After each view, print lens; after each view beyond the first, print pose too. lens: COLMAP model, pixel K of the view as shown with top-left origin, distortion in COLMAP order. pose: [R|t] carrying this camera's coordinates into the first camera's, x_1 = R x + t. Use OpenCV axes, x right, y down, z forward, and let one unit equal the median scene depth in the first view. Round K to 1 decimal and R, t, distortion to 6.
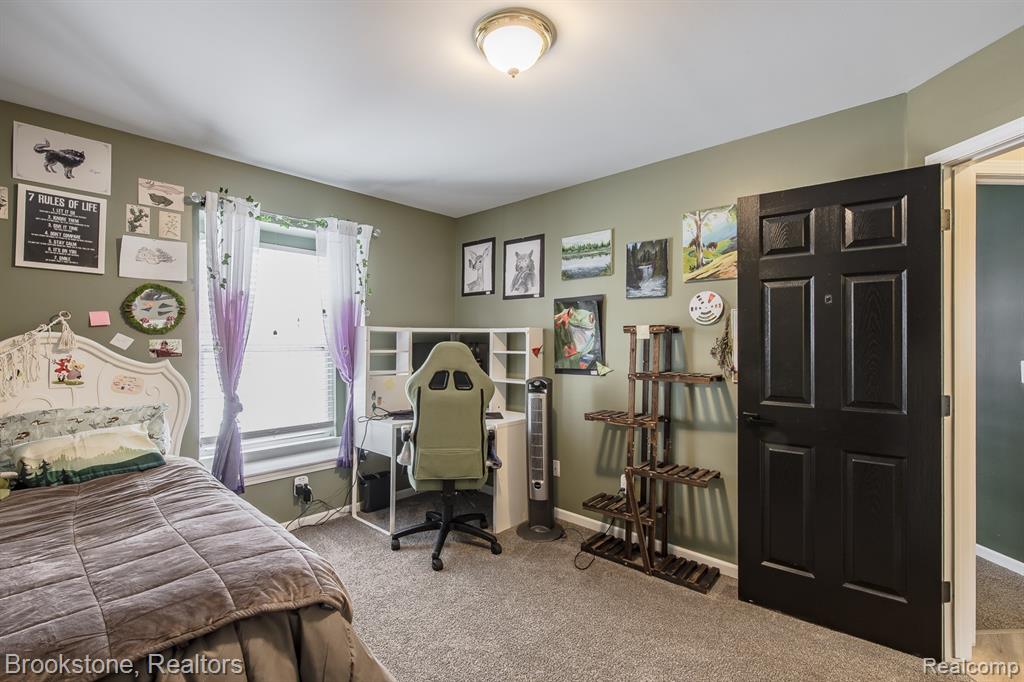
lens RADIAL K [[451.4, 0, 511.9], [0, 451.4, 337.3], [0, 0, 1]] dist [-0.000523, -0.000159]
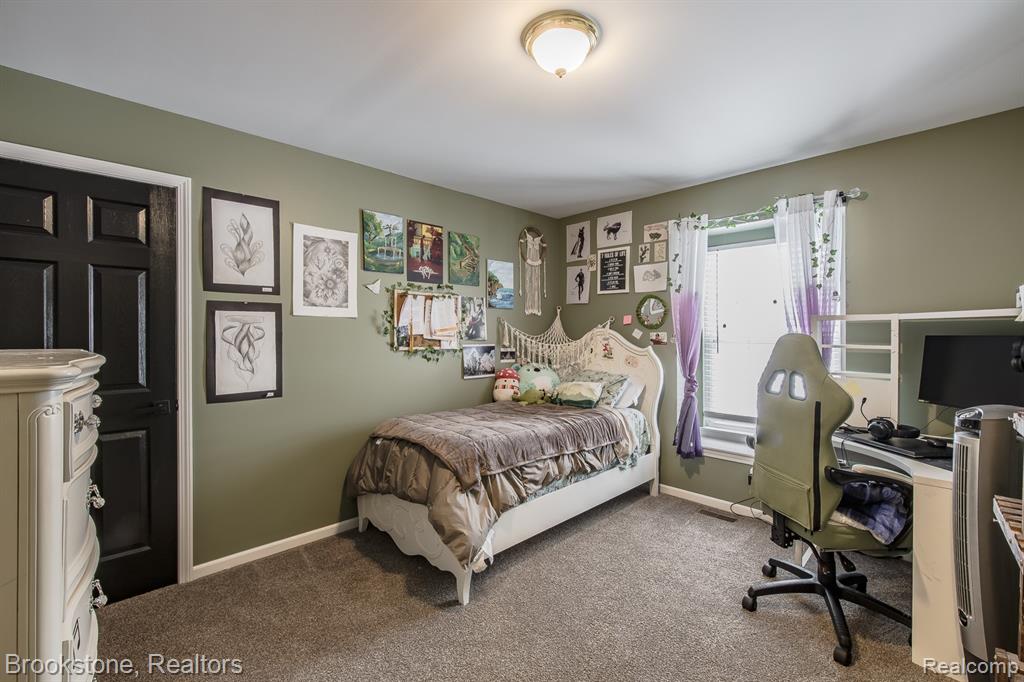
lens RADIAL K [[451.4, 0, 511.6], [0, 451.4, 338.1], [0, 0, 1]] dist [-0.000523, -0.000159]
pose [[-0.059517, 0.000308, -0.998227, 0.714684], [0.001348, 0.999999, 0.000228, 0.022486], [0.998226, -0.001332, -0.059518, 0.650415]]
